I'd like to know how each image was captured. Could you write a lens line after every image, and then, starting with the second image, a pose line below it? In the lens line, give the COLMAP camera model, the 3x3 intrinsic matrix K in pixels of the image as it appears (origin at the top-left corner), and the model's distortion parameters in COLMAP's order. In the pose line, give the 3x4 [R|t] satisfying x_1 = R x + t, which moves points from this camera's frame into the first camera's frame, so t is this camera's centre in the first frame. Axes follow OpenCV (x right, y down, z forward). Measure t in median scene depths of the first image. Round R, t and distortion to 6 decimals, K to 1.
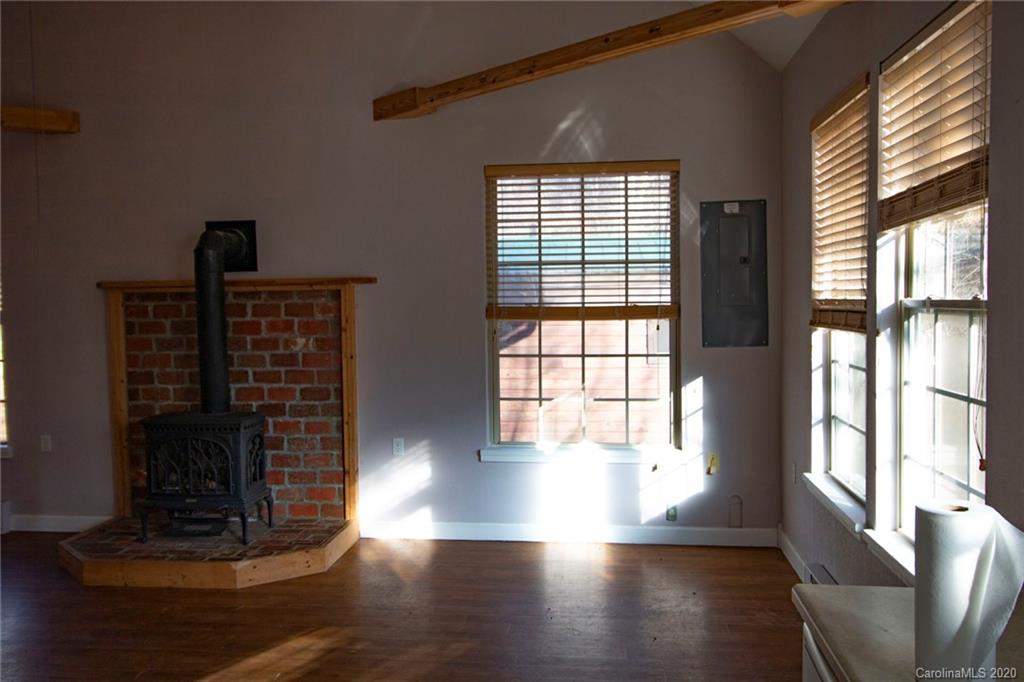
lens RADIAL K [[802.1, 0, 511.3], [0, 802.1, 331.1], [0, 0, 1]] dist [0.018344, -0.004207]
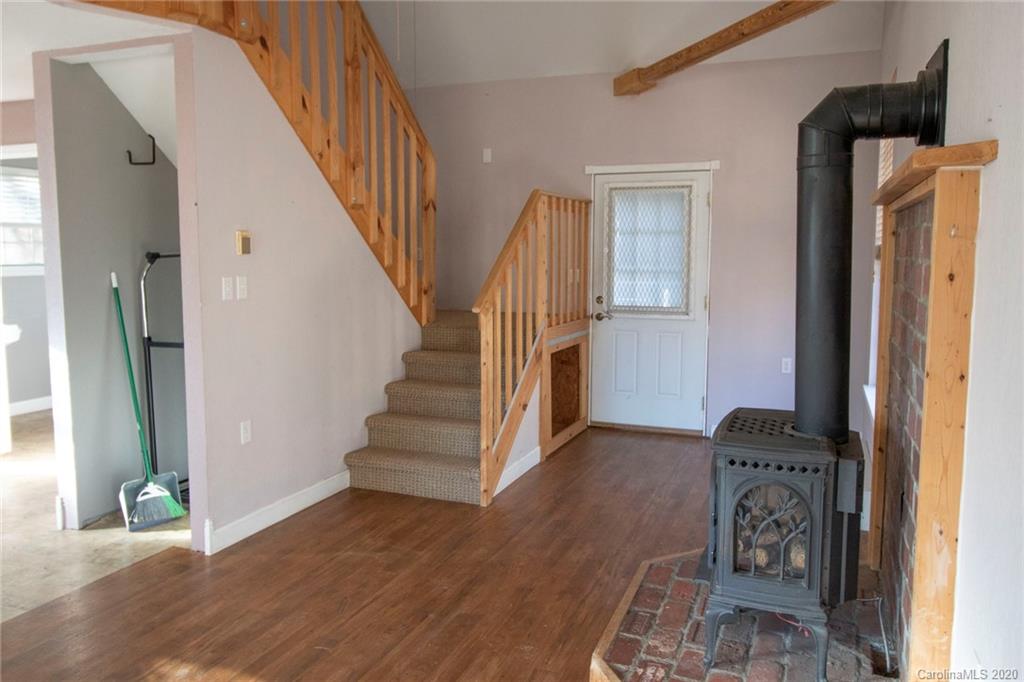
lens RADIAL K [[802.1, 0, 511.3], [0, 802.1, 331.1], [0, 0, 1]] dist [0.018344, -0.004207]
pose [[-0.251022, 0.110557, -0.961647, 0.191658], [-0.039900, 0.991430, 0.124396, -0.024060], [0.967159, 0.069596, -0.244459, 0.892005]]
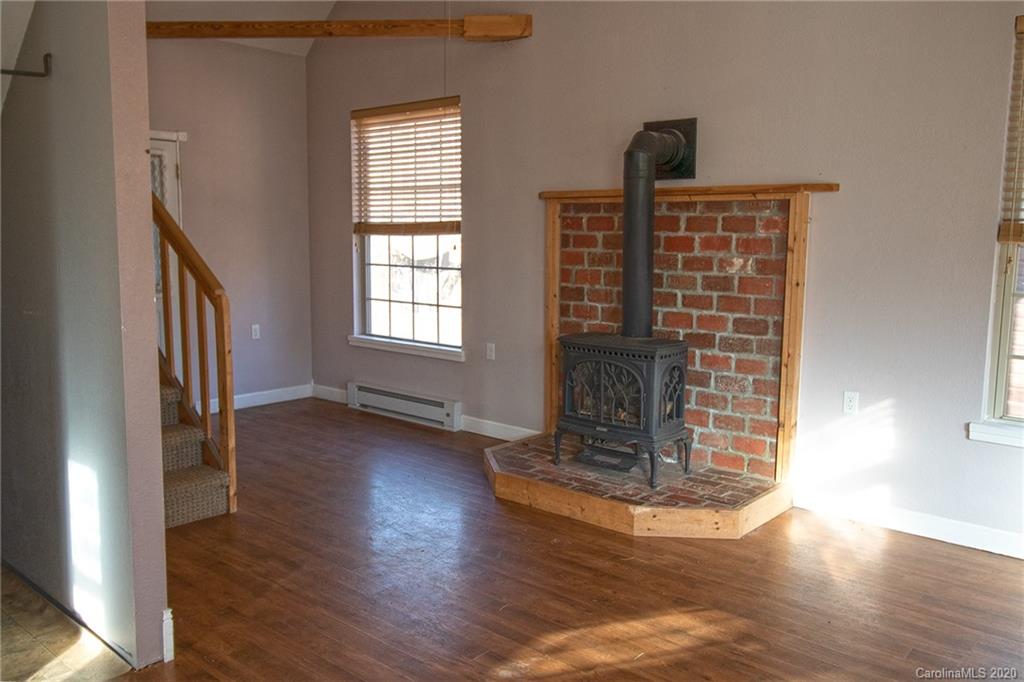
lens RADIAL K [[827.6, 0, 508.8], [0, 827.6, 326.6], [0, 0, 1]] dist [0.013898, -0.000211]
pose [[0.823695, 0.086682, -0.560369, 0.030683], [-0.044794, 0.995105, 0.088087, 0.014277], [0.565261, -0.047456, 0.823546, 0.152208]]
